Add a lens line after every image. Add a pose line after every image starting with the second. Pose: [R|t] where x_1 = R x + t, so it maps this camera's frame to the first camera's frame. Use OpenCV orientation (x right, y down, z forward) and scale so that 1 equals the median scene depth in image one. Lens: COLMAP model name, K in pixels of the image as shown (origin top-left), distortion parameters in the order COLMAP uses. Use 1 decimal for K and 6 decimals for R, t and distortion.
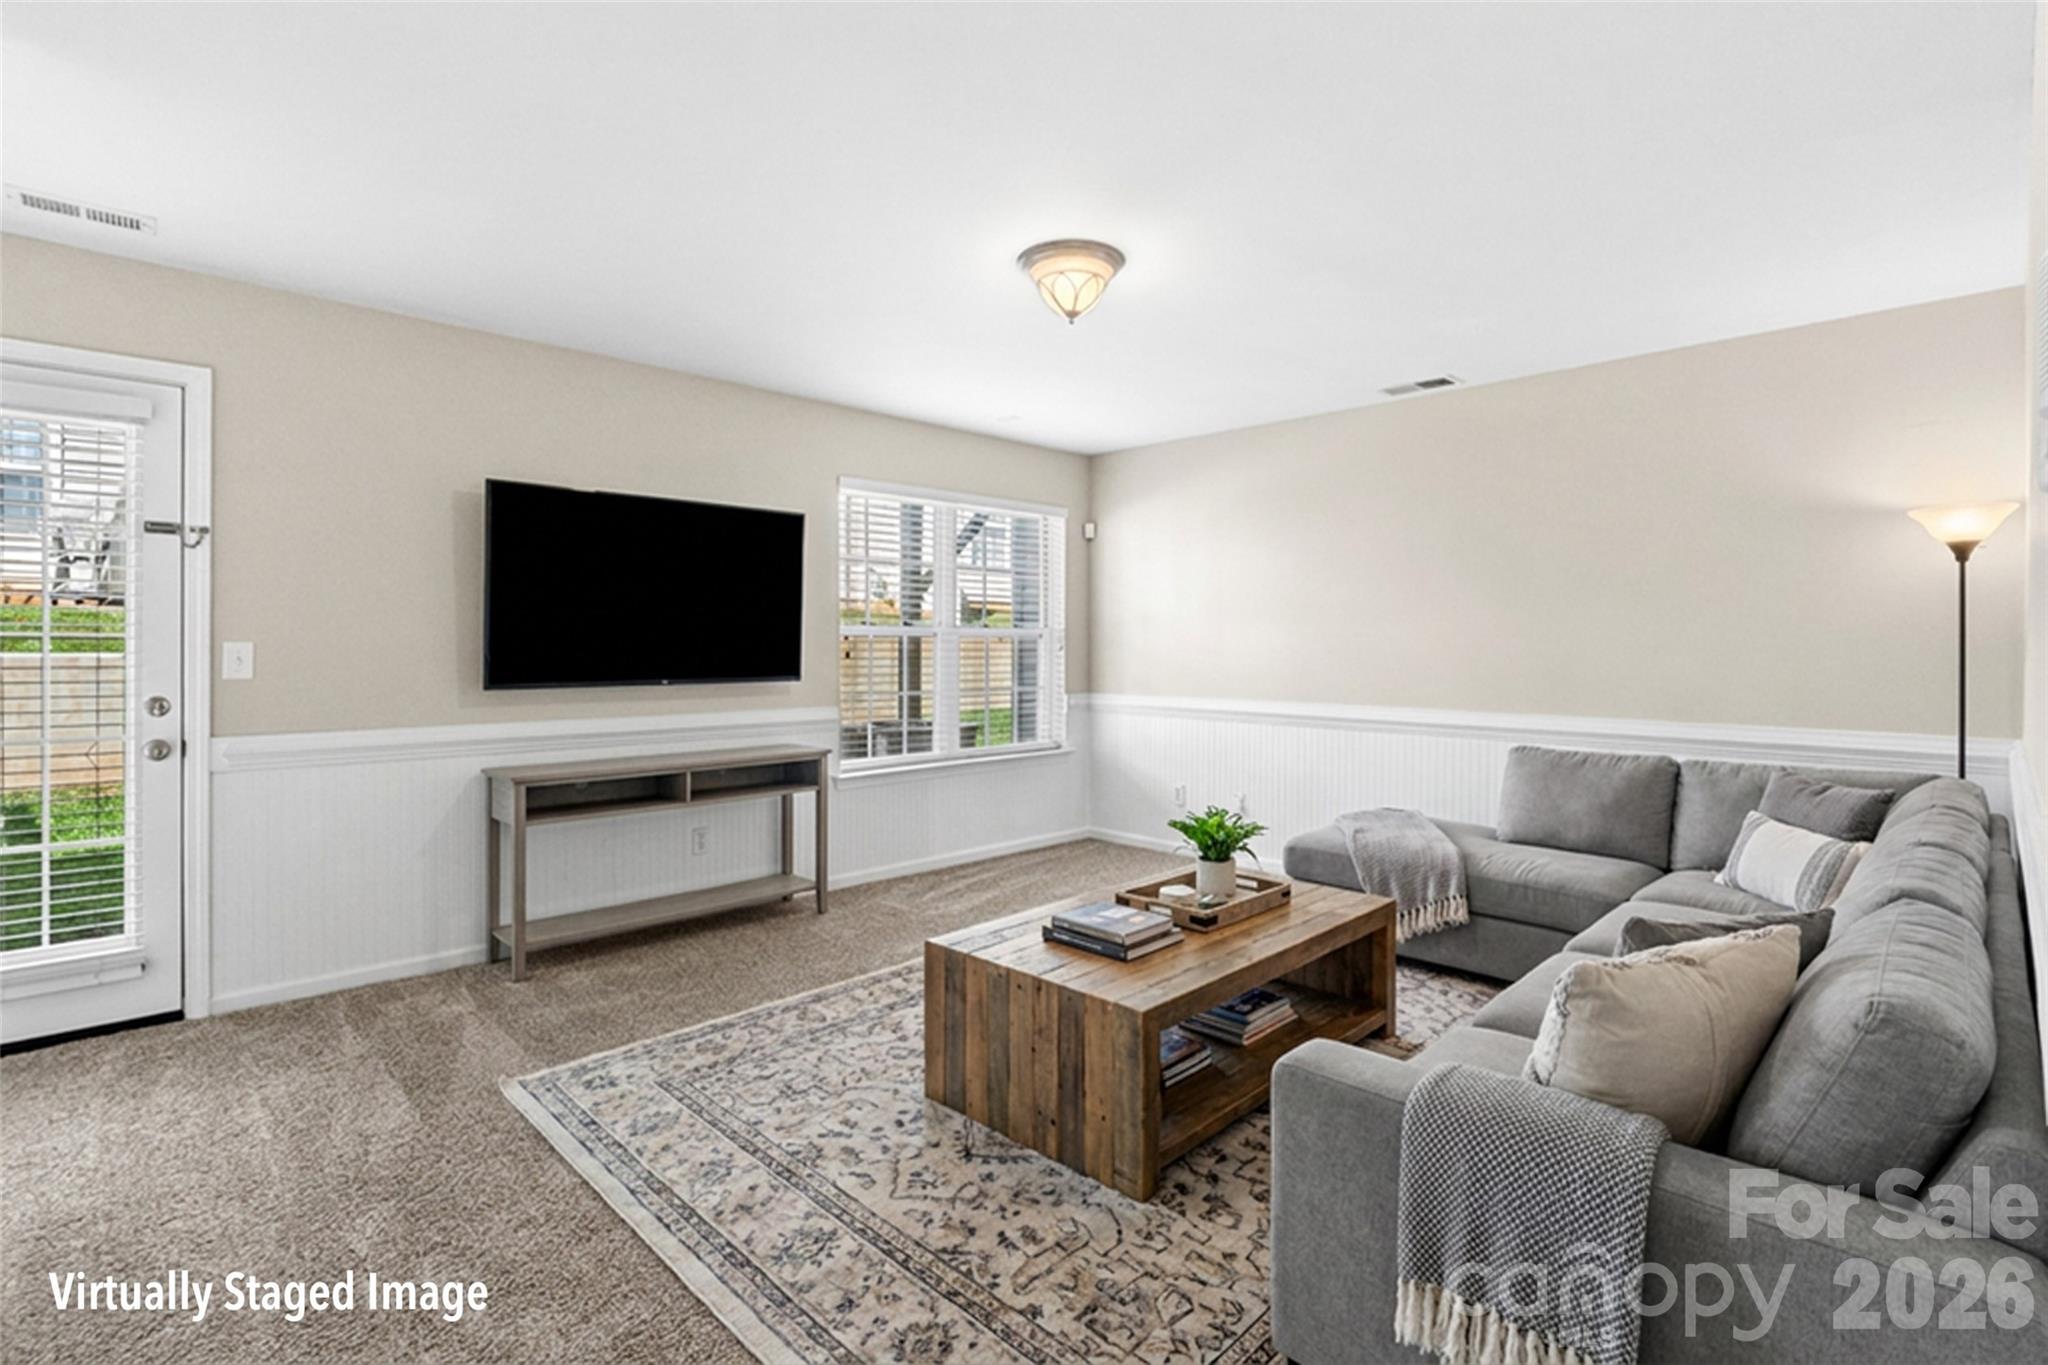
lens RADIAL K [[960.1, 0, 1024.9], [0, 960.1, 638.5], [0, 0, 1]] dist [-0.001825, 0.000254]
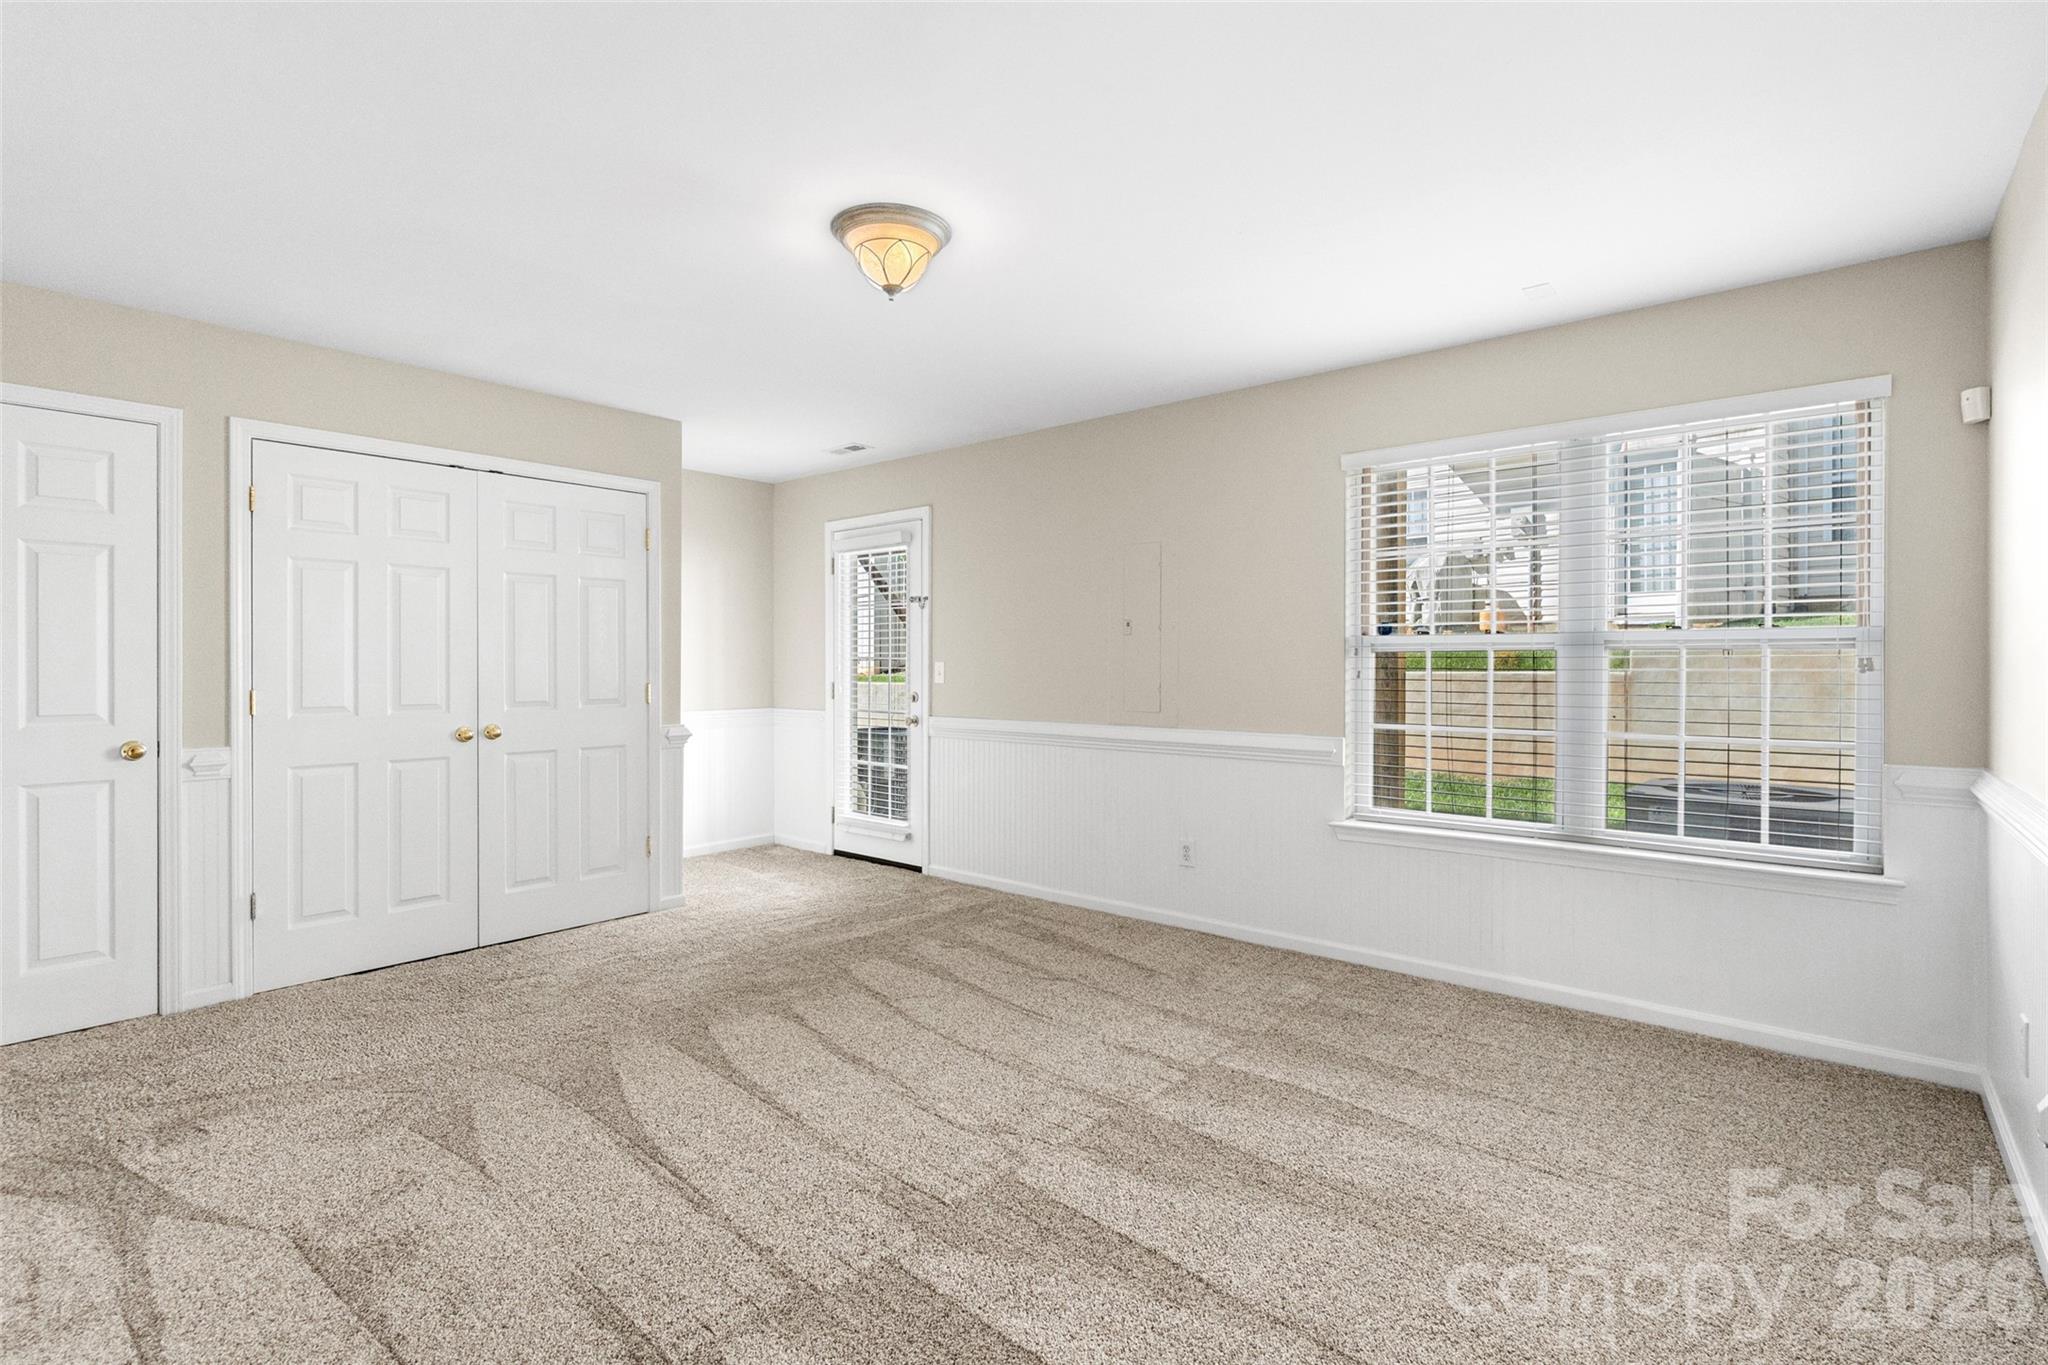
lens RADIAL K [[963.0, 0, 1026.4], [0, 963.0, 657.8], [0, 0, 1]] dist [-0.004164, -0.001017]
pose [[0.095029, -0.008916, -0.995435, 0.904348], [0.007233, 0.999940, -0.008266, 0.011755], [0.995448, -0.006415, 0.095088, 0.992638]]
